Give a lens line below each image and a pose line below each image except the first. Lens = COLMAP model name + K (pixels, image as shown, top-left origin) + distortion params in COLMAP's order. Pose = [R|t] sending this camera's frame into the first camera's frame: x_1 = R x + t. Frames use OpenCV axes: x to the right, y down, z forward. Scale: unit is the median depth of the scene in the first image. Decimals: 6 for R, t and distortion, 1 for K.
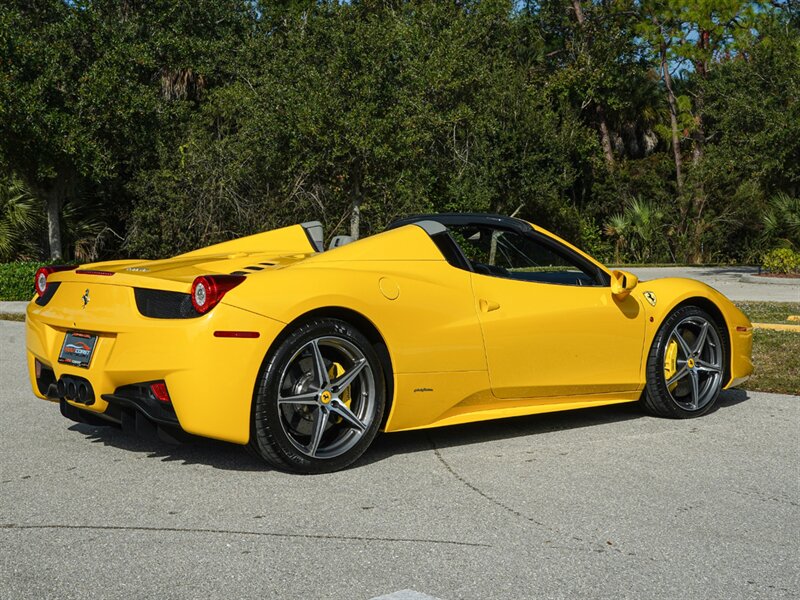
lens RADIAL K [[1287.2, 0, 412.7], [0, 1287.2, 280.2], [0, 0, 1]] dist [0.011011, -0.076659]
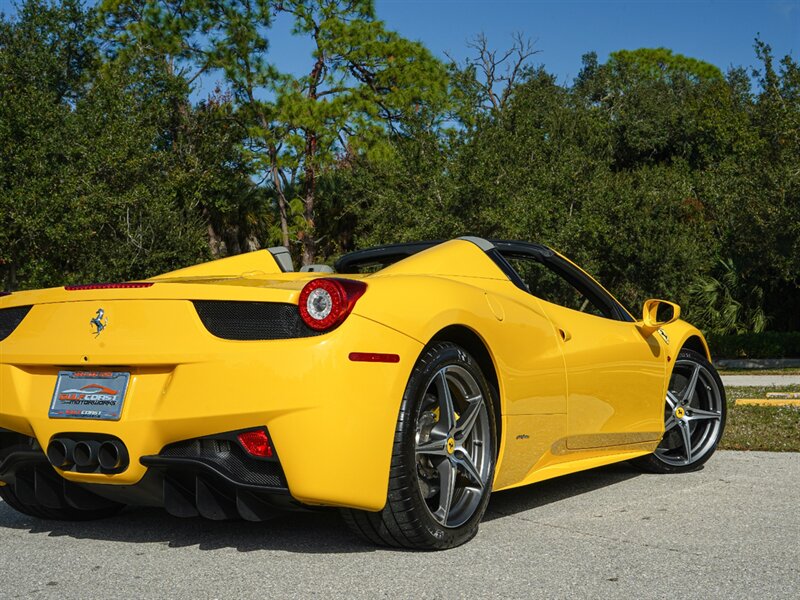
lens RADIAL K [[1260.1, 0, 444.9], [0, 1260.1, 300.0], [0, 0, 1]] dist [-0.012951, -0.020126]
pose [[0.932777, -0.000510, 0.360454, -0.262082], [0.026484, 0.997393, -0.067124, 0.042899], [-0.359480, 0.072158, 0.930359, 0.239321]]
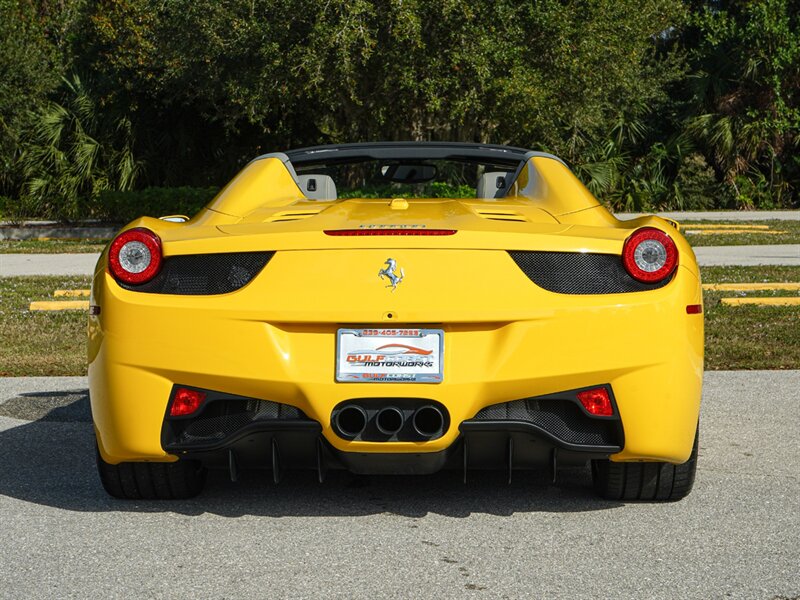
lens RADIAL K [[1892.3, 0, 399.3], [0, 1892.3, 299.7], [0, 0, 1]] dist [0.002520, 0.012137]
pose [[0.681039, -0.055393, 0.730149, -0.743907], [0.036488, 0.998463, 0.041715, -0.009172], [-0.731338, -0.001769, 0.682013, 0.300191]]
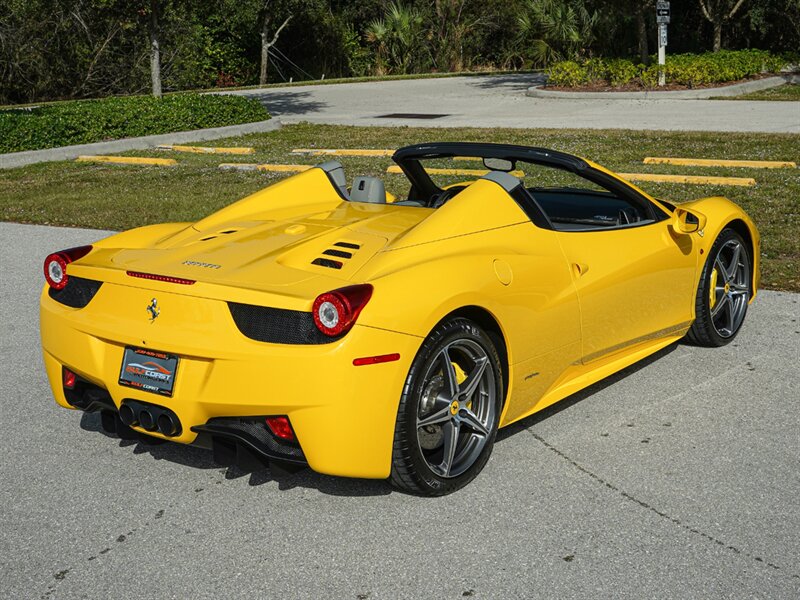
lens RADIAL K [[1256.7, 0, 404.8], [0, 1256.7, 277.2], [0, 0, 1]] dist [0.012311, -0.033582]
pose [[0.977194, -0.070041, 0.200464, -0.206952], [0.036545, 0.985422, 0.166157, -0.109163], [-0.209180, -0.155041, 0.965508, 0.151195]]
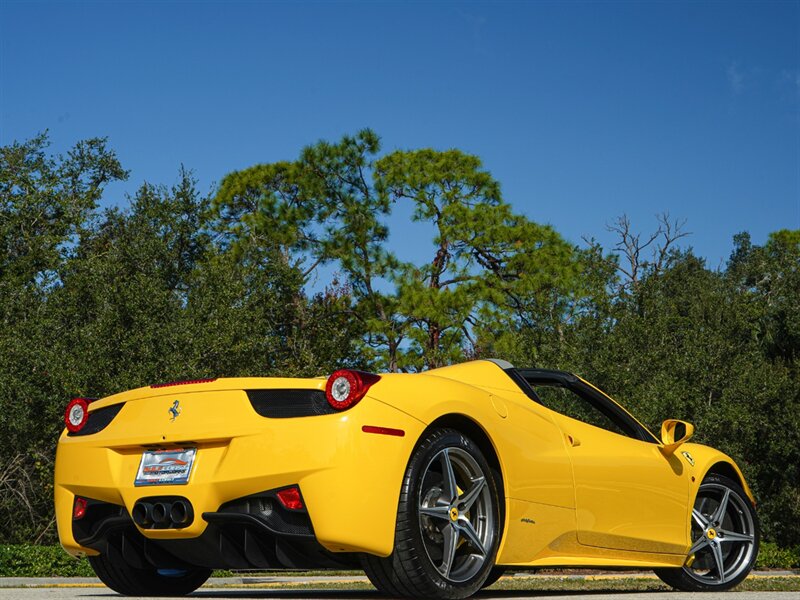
lens RADIAL K [[1426.3, 0, 384.1], [0, 1426.3, 263.0], [0, 0, 1]] dist [-0.011369, -0.030741]
pose [[0.975803, 0.041882, 0.214604, -0.265256], [0.012903, 0.968743, -0.247729, 0.130988], [-0.218271, 0.244504, 0.944762, 0.007421]]
